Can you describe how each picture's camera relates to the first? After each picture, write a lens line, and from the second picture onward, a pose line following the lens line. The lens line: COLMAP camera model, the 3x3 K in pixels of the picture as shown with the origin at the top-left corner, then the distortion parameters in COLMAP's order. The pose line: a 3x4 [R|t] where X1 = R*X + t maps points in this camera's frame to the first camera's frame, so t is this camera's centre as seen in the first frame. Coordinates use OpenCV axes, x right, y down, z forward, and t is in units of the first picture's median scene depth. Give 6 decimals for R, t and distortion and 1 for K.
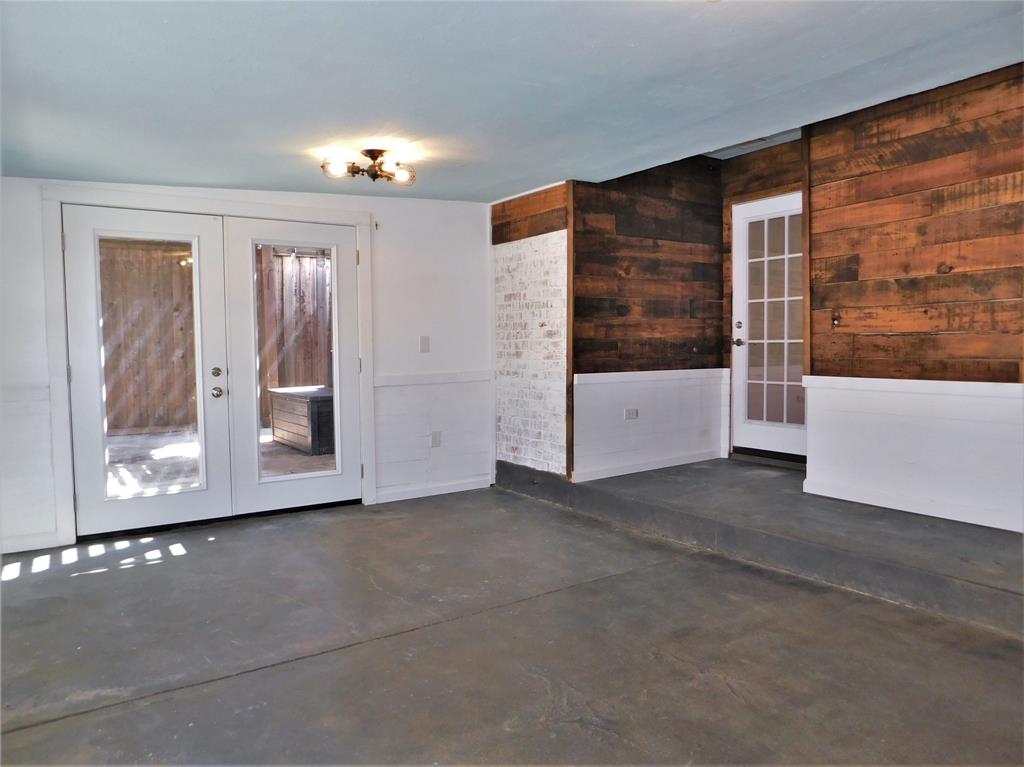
lens RADIAL K [[707.1, 0, 492.6], [0, 707.1, 381.6], [0, 0, 1]] dist [-0.068677, 0.056224]
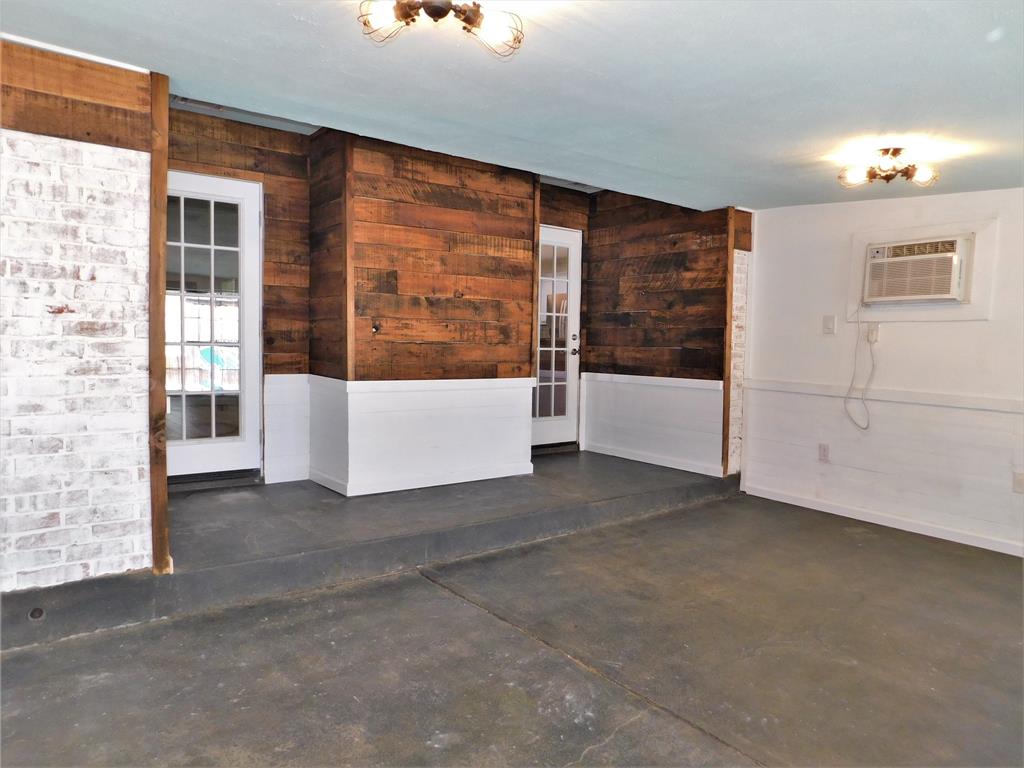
lens RADIAL K [[707.1, 0, 492.6], [0, 707.1, 382.1], [0, 0, 1]] dist [-0.068677, 0.056224]
pose [[-0.088826, -0.042783, 0.995128, -0.659047], [0.037729, 0.998216, 0.046283, -0.052841], [-0.995332, 0.041656, -0.087054, 0.999246]]
